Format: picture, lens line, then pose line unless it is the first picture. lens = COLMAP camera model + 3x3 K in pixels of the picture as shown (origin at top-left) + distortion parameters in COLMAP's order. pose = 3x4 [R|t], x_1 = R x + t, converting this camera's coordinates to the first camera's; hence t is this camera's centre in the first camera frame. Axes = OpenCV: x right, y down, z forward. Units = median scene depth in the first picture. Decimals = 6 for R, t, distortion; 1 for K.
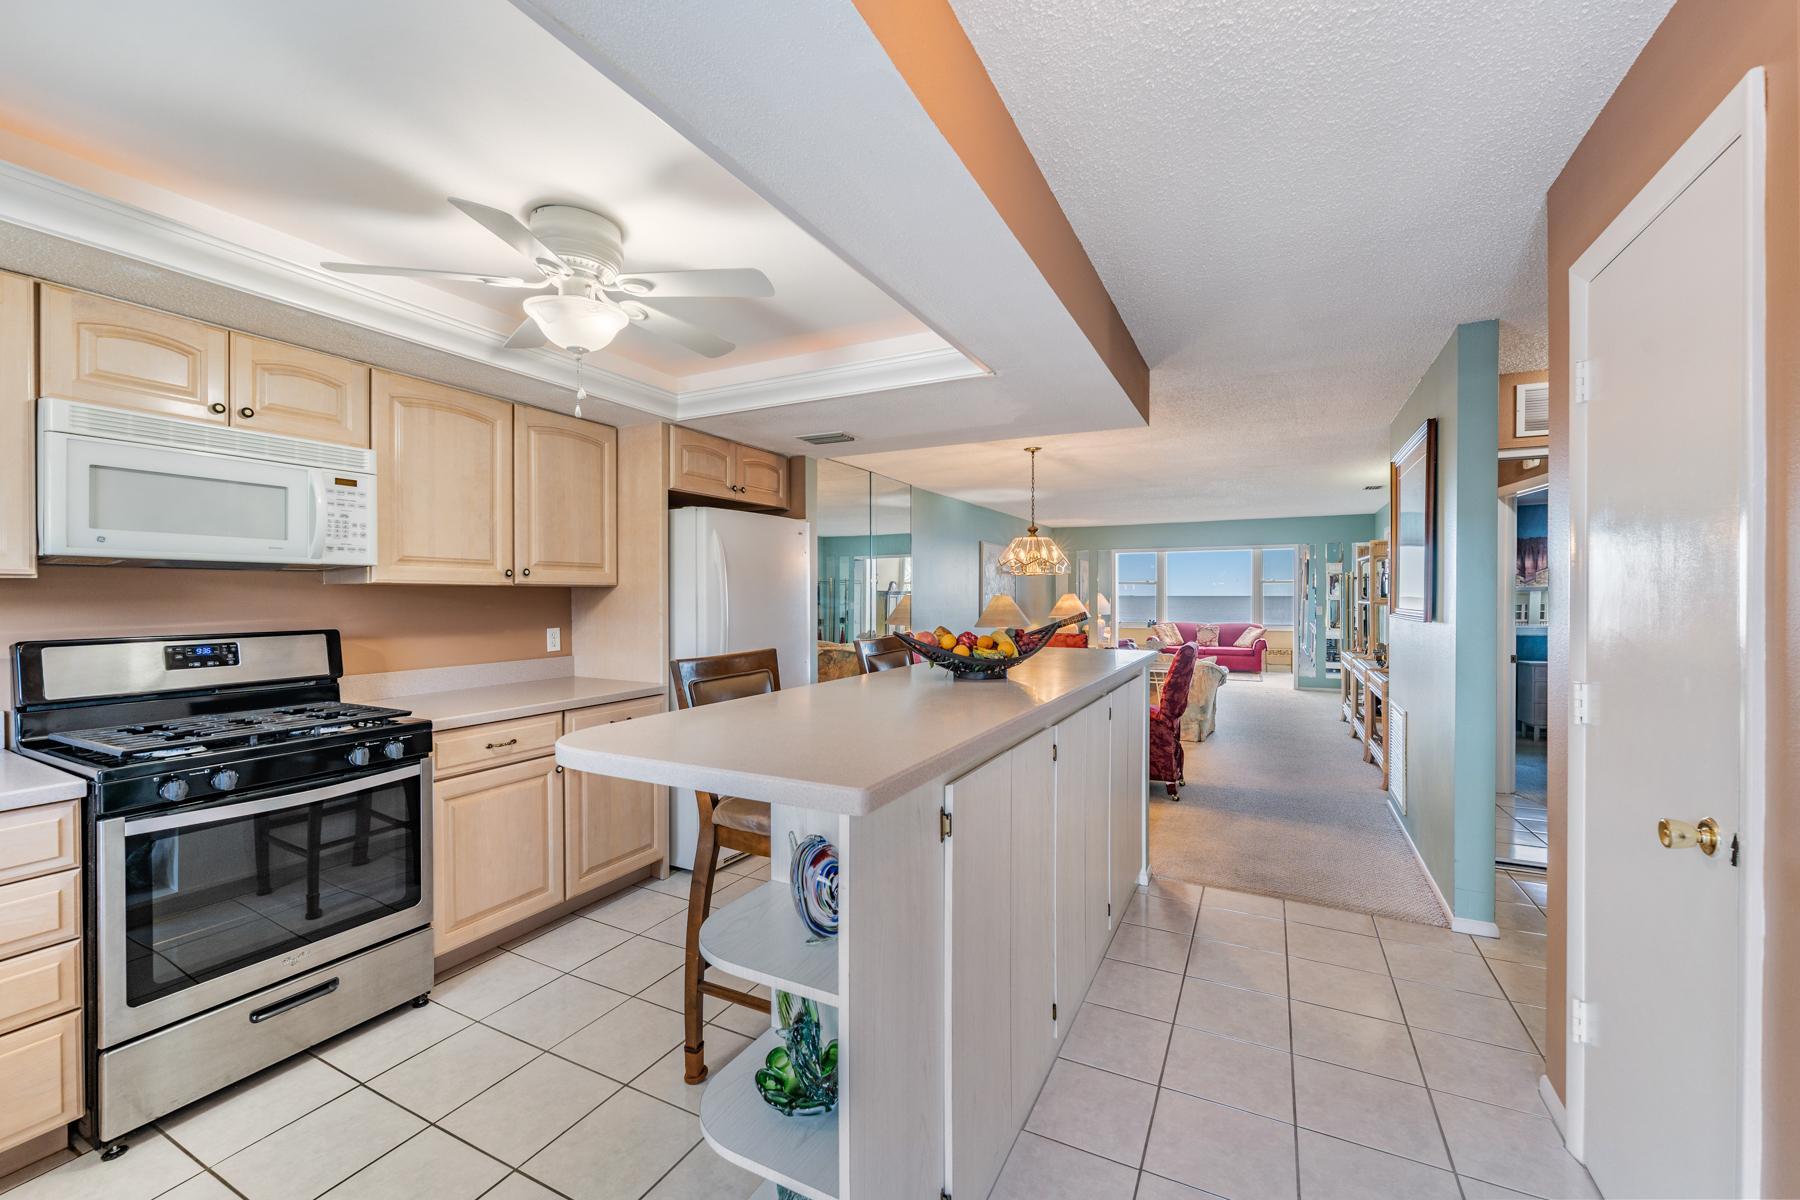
lens RADIAL K [[728.4, 0, 899.1], [0, 728.4, 597.2], [0, 0, 1]] dist [-0.001022, -0.000436]
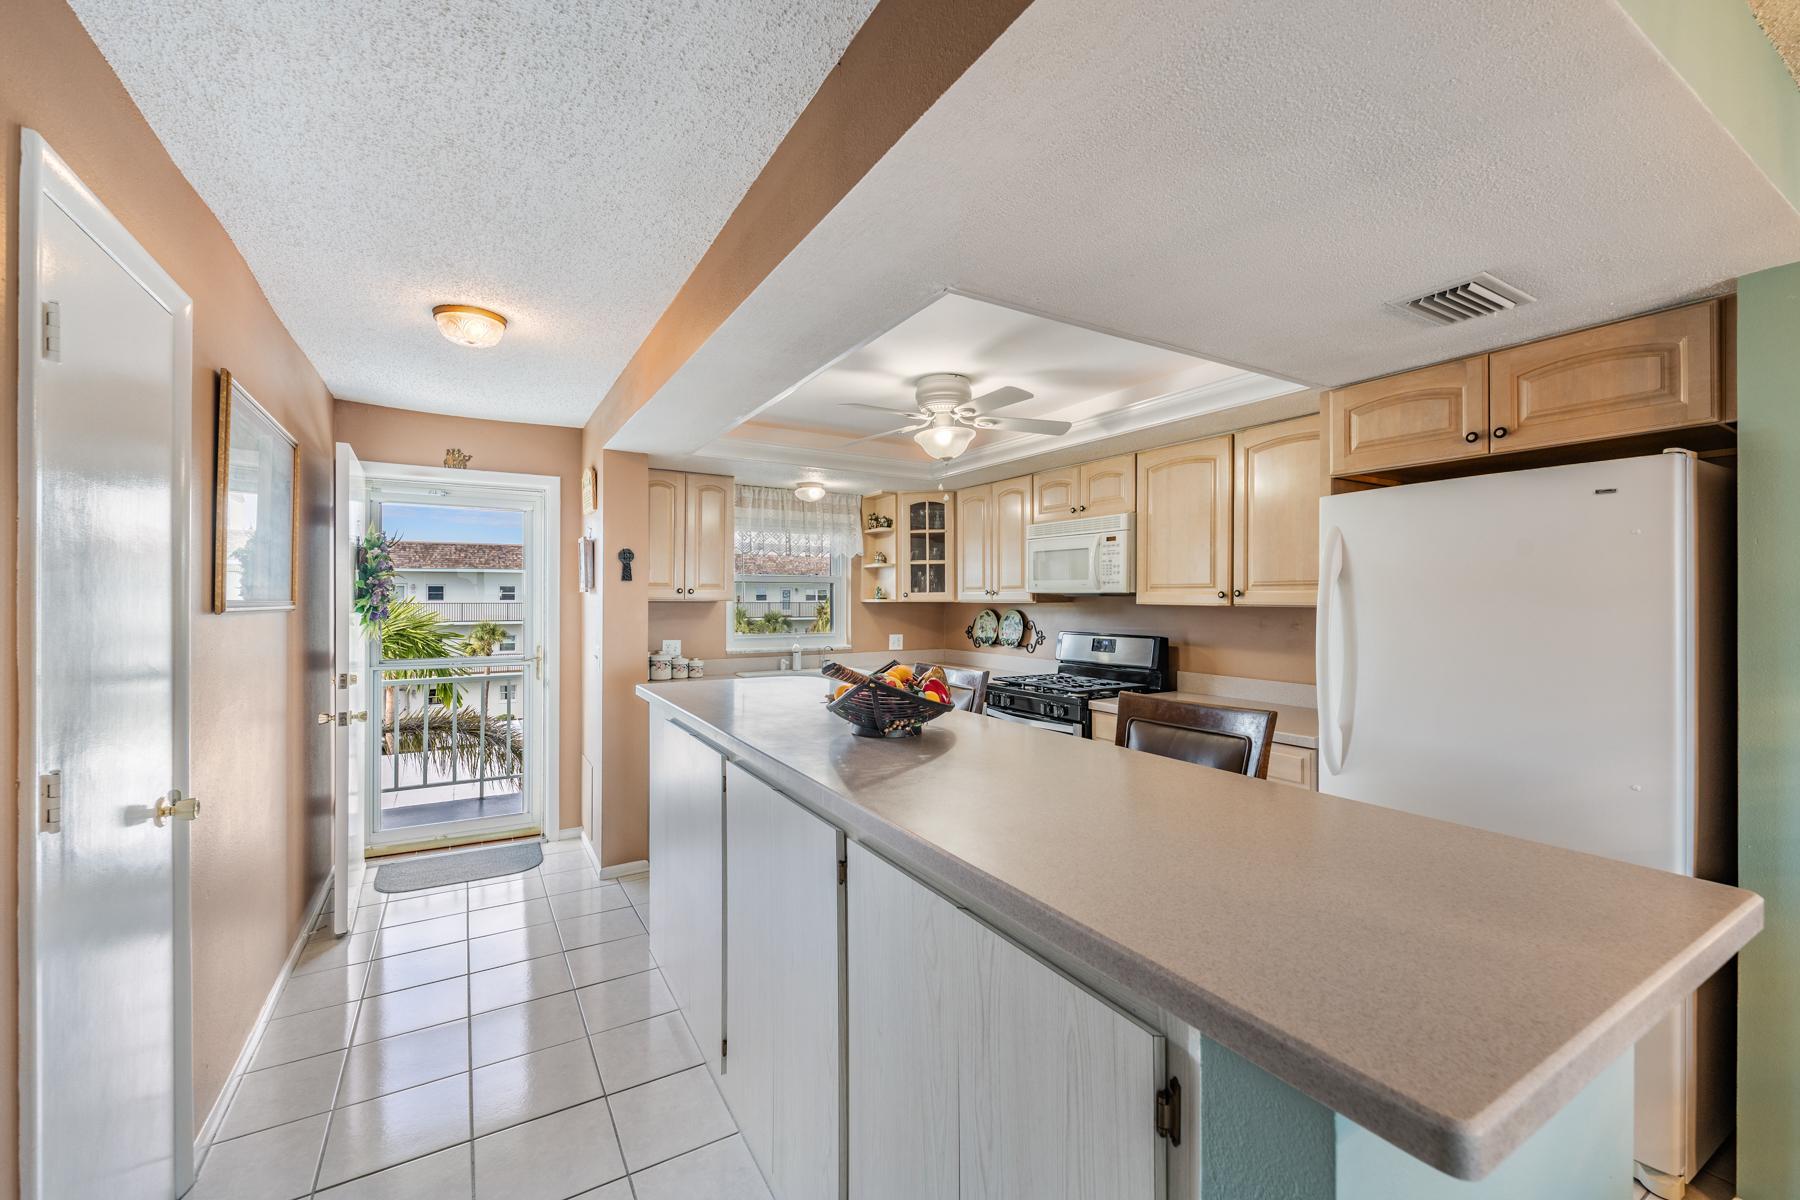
lens RADIAL K [[728.4, 0, 902.5], [0, 728.4, 595.2], [0, 0, 1]] dist [-0.001022, -0.000436]
pose [[-0.531068, -0.000419, -0.847329, 0.165459], [-0.000819, 1.000000, 0.000019, -0.008497], [0.847329, 0.000704, -0.531068, 0.310680]]
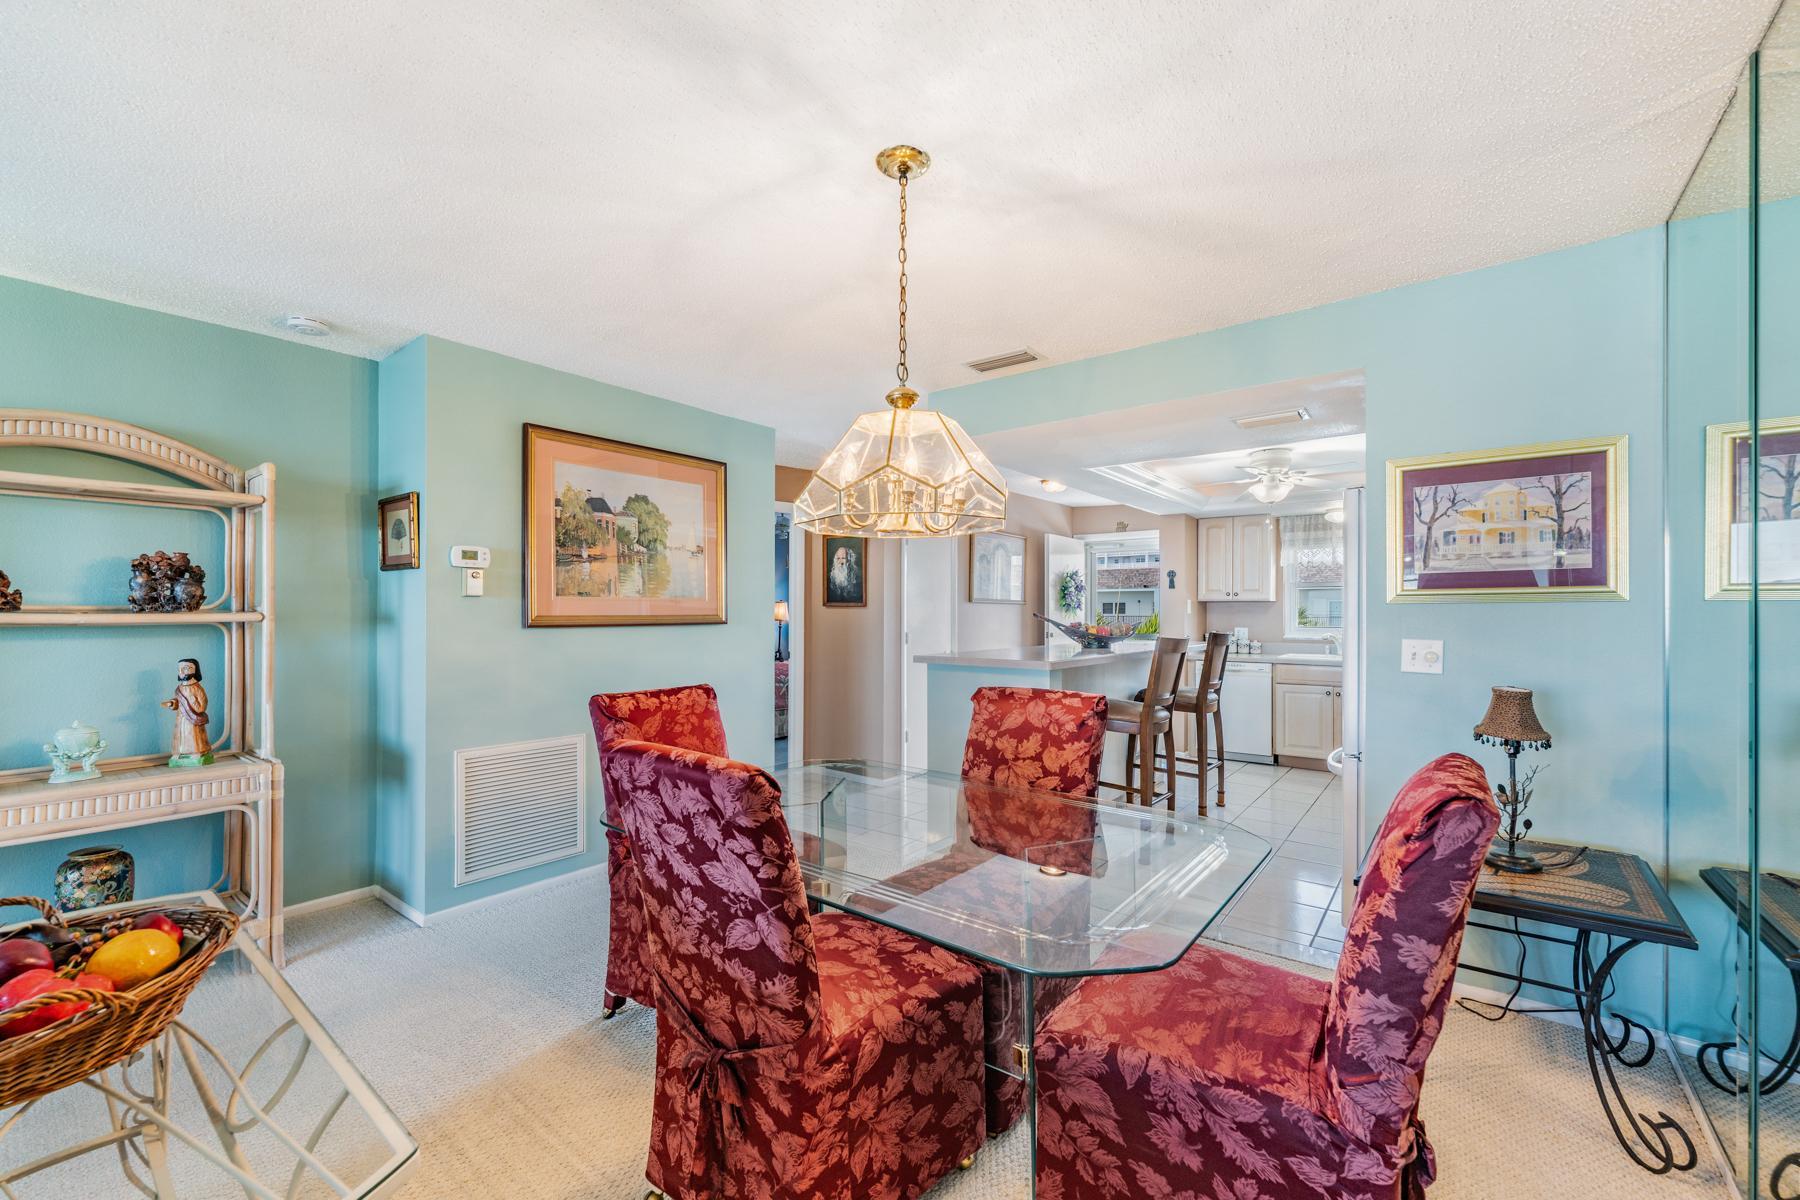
lens RADIAL K [[728.4, 0, 897.7], [0, 728.4, 612.4], [0, 0, 1]] dist [-0.001022, -0.000436]
pose [[-0.982777, -0.000429, 0.184794, 0.055879], [-0.000071, 0.999998, 0.001939, 0.003069], [-0.184795, 0.001892, -0.982775, 0.638936]]
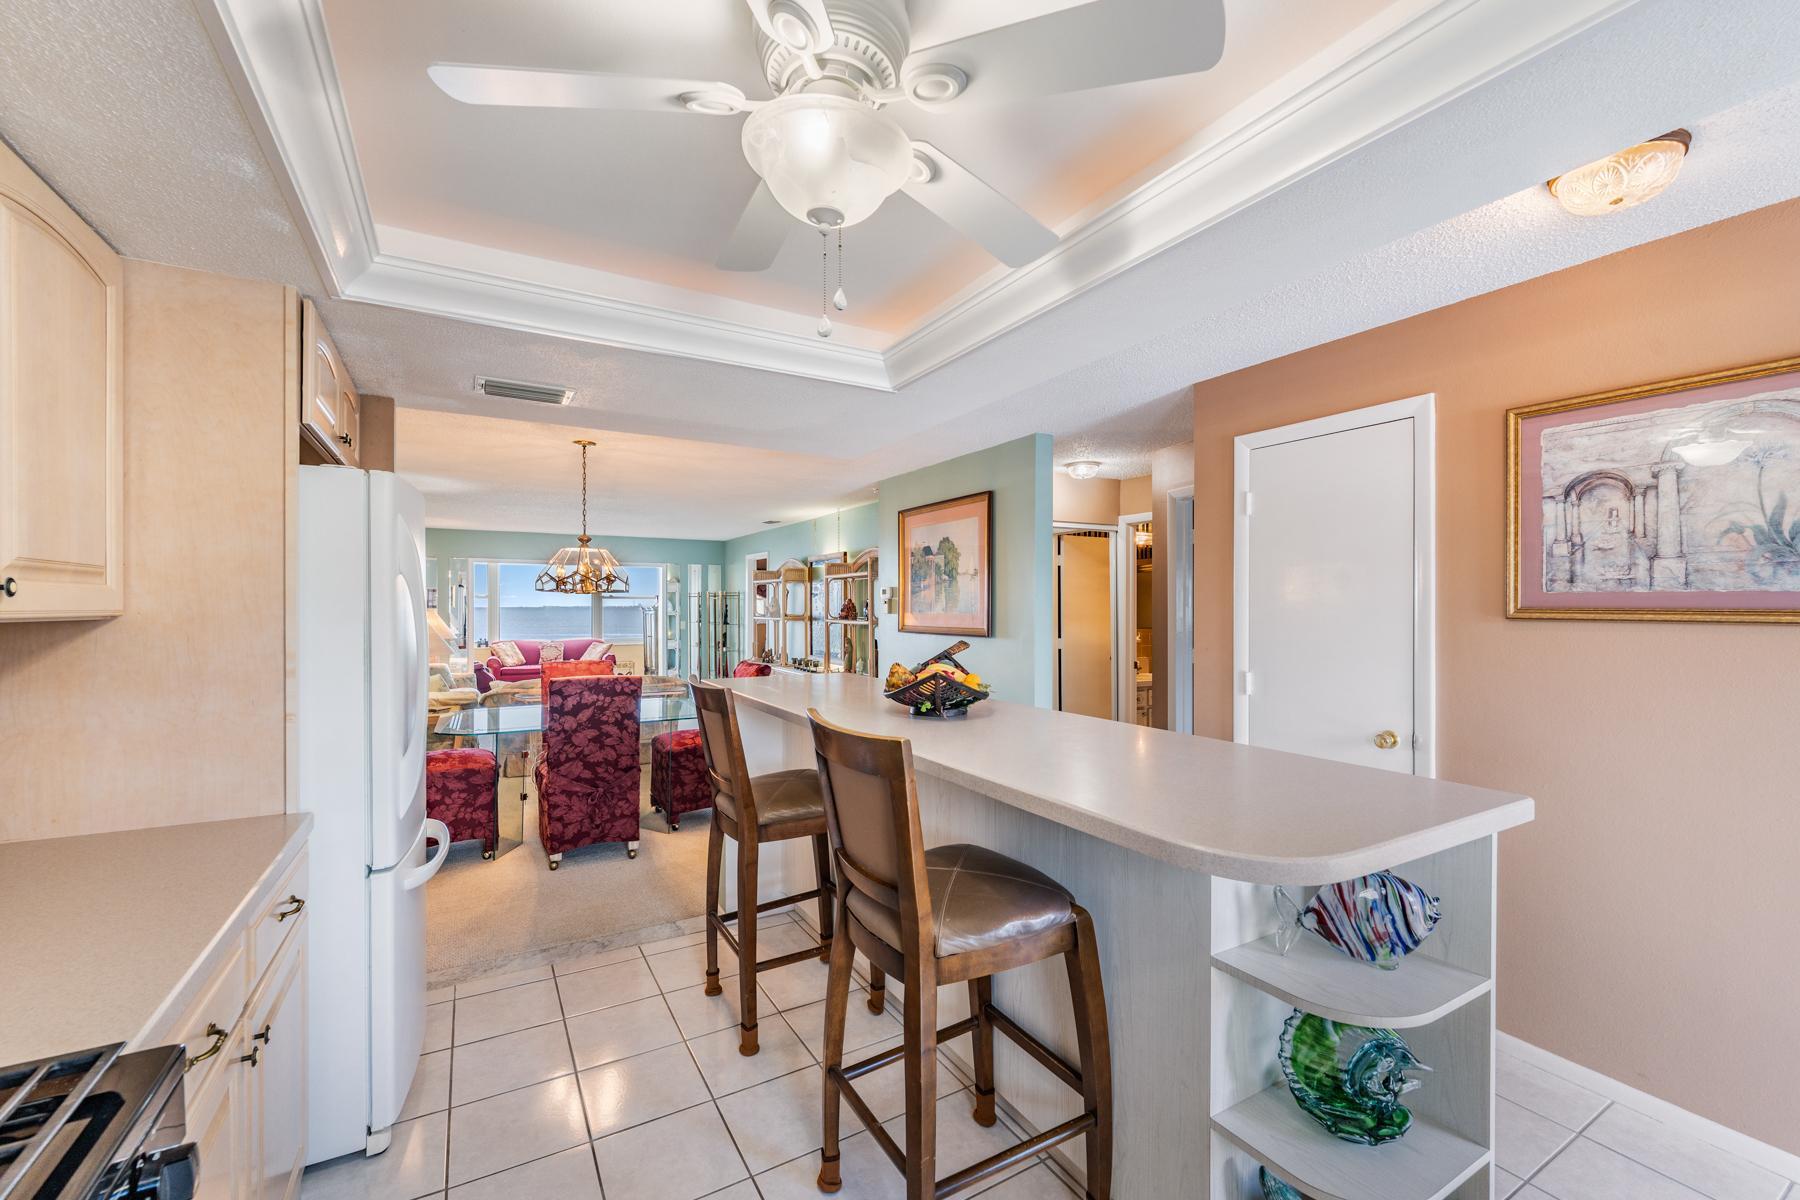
lens RADIAL K [[728.4, 0, 904.3], [0, 728.4, 603.5], [0, 0, 1]] dist [-0.001022, -0.000436]
pose [[0.530983, 0.004776, 0.847369, -0.158946], [0.000658, 0.999981, -0.006048, -0.006559], [-0.847382, 0.003769, 0.530970, 0.118116]]
